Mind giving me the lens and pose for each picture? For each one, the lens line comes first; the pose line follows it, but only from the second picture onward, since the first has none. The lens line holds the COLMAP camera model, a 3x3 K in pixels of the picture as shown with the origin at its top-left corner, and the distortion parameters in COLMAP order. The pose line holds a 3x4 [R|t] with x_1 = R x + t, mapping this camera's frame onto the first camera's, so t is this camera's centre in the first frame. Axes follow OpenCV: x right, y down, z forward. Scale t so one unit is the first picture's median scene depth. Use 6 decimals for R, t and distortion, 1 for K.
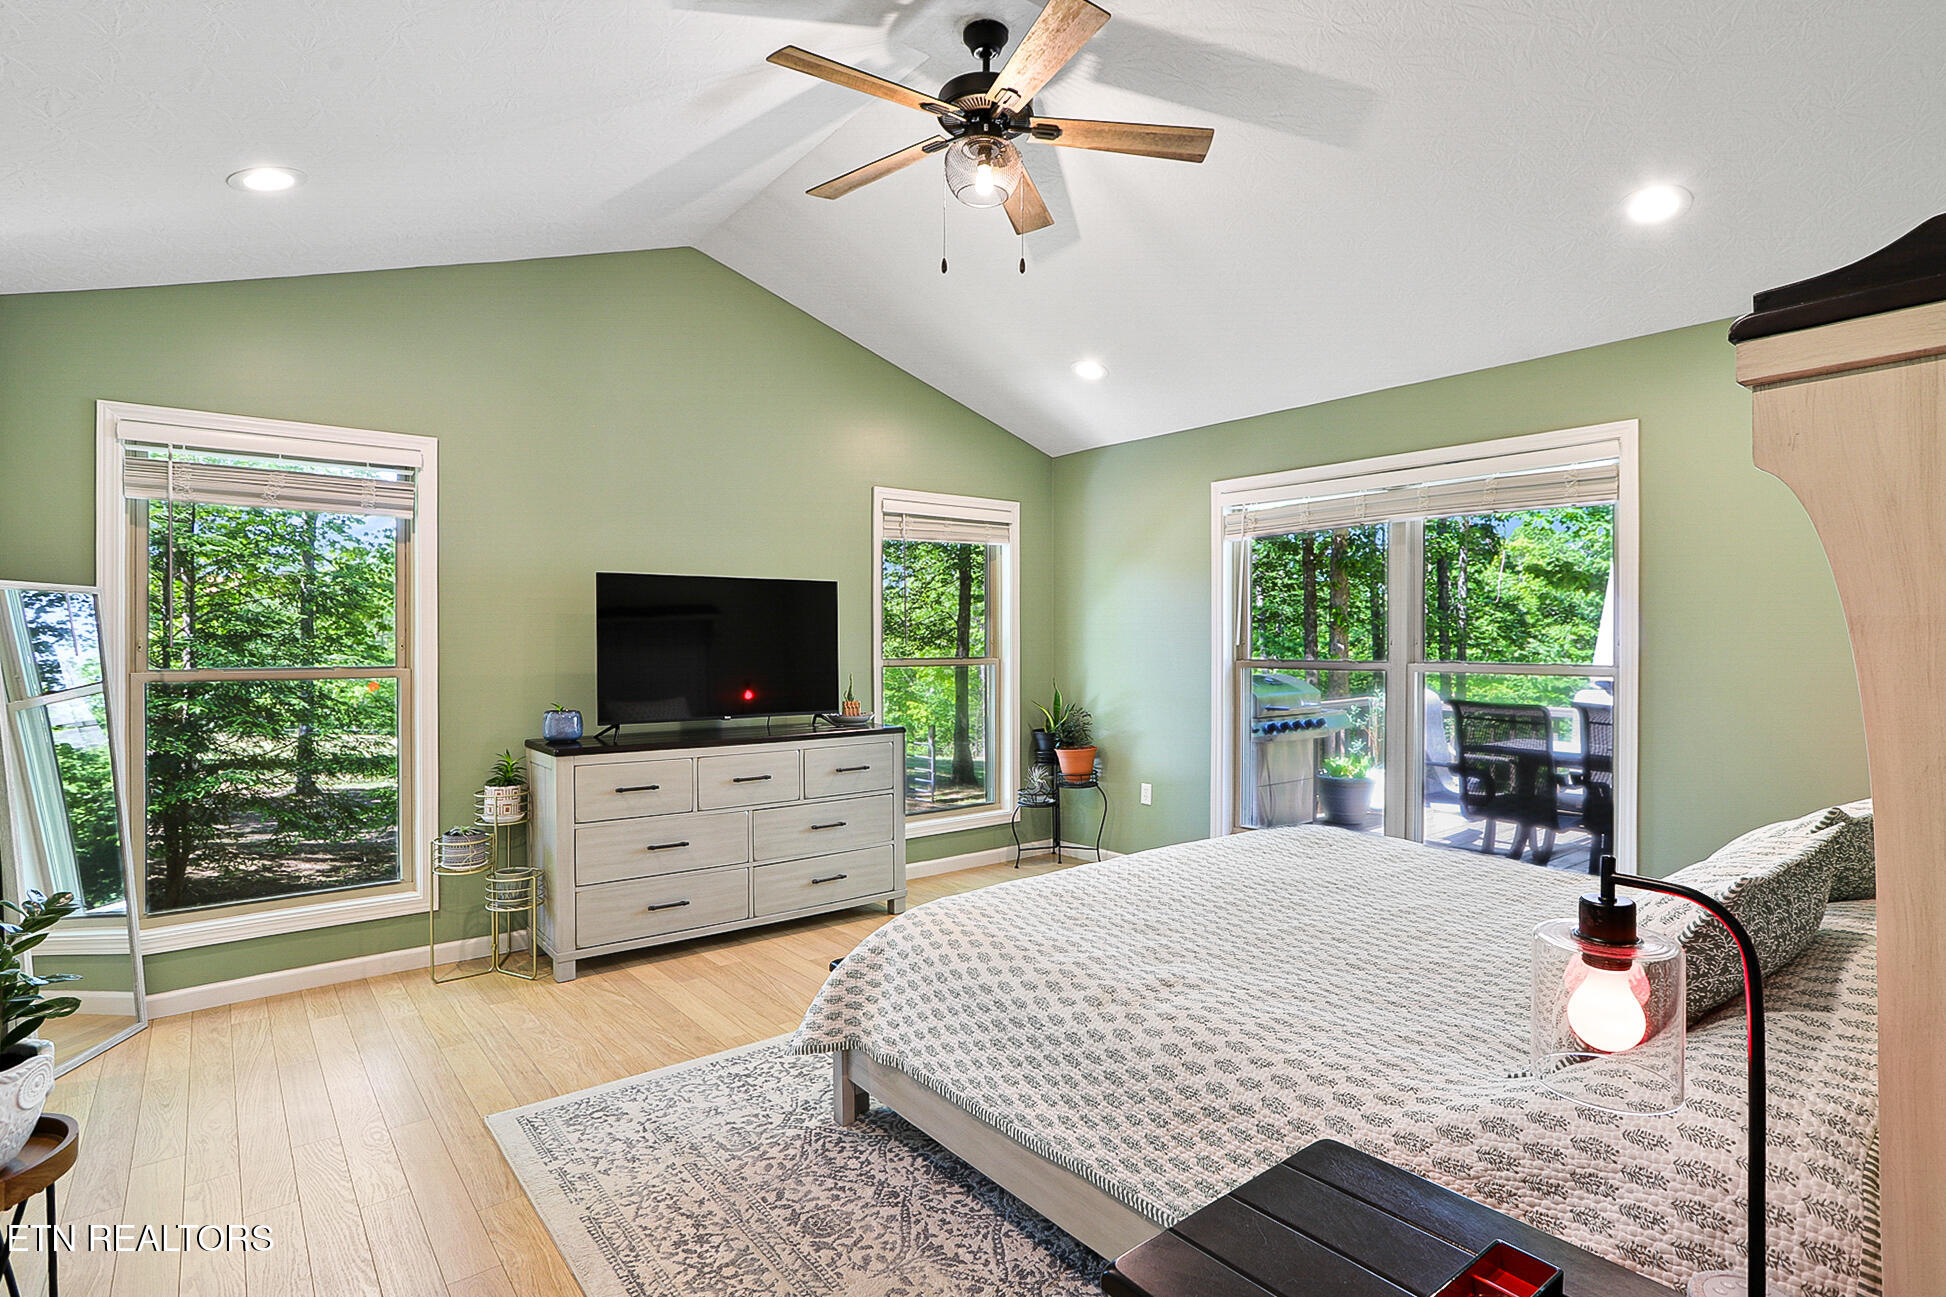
lens RADIAL K [[969.7, 0, 965.3], [0, 969.7, 650.8], [0, 0, 1]] dist [-0.047073, 0.024209]
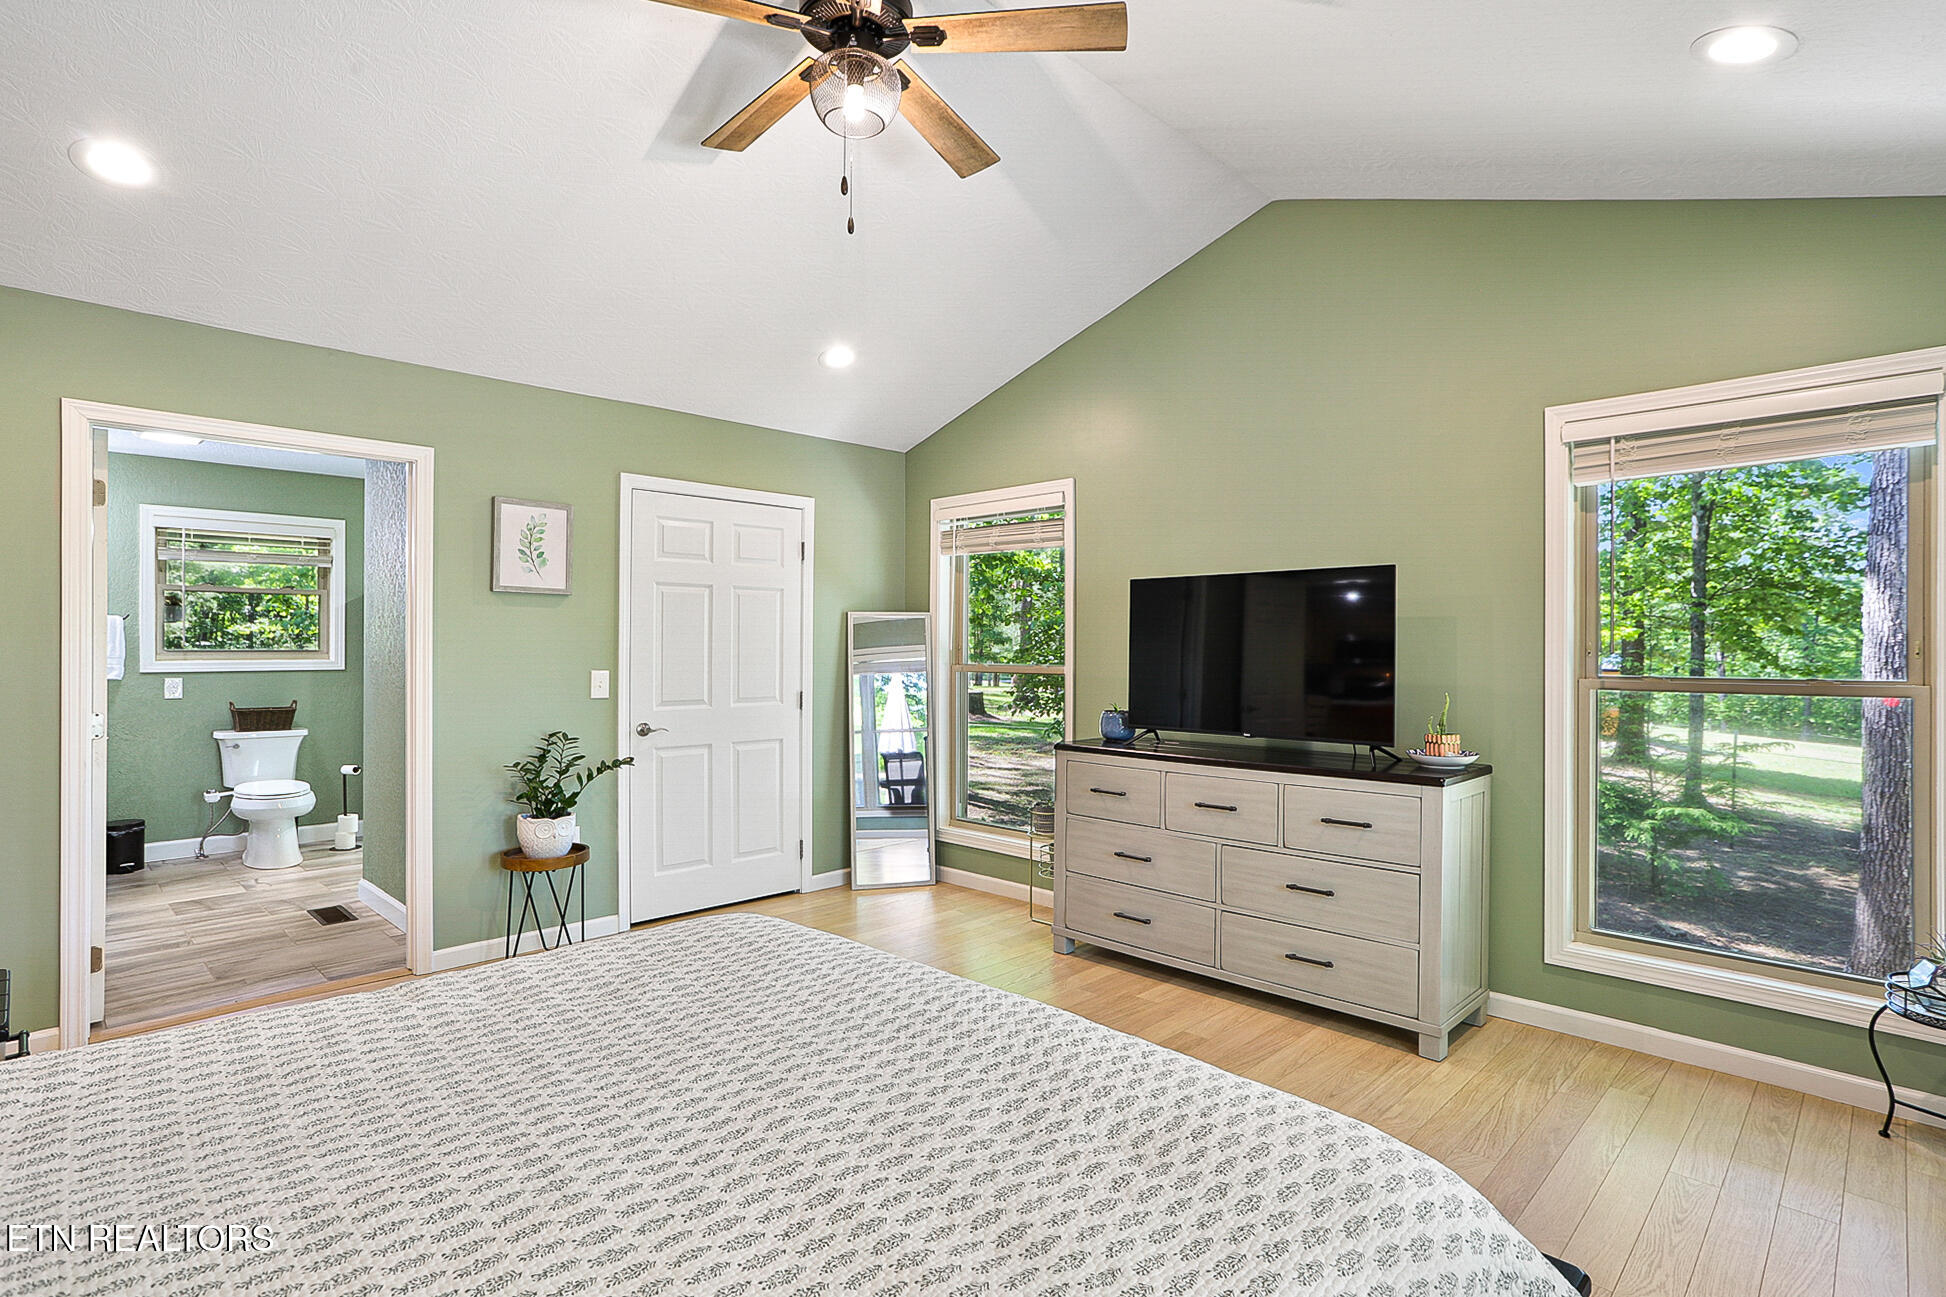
lens RADIAL K [[969.7, 0, 973.9], [0, 969.7, 640.6], [0, 0, 1]] dist [-0.047073, 0.024209]
pose [[0.128448, -0.000013, -0.991716, 0.568954], [-0.010710, 0.999942, -0.001400, -0.011818], [0.991658, 0.010801, 0.128440, 0.631365]]
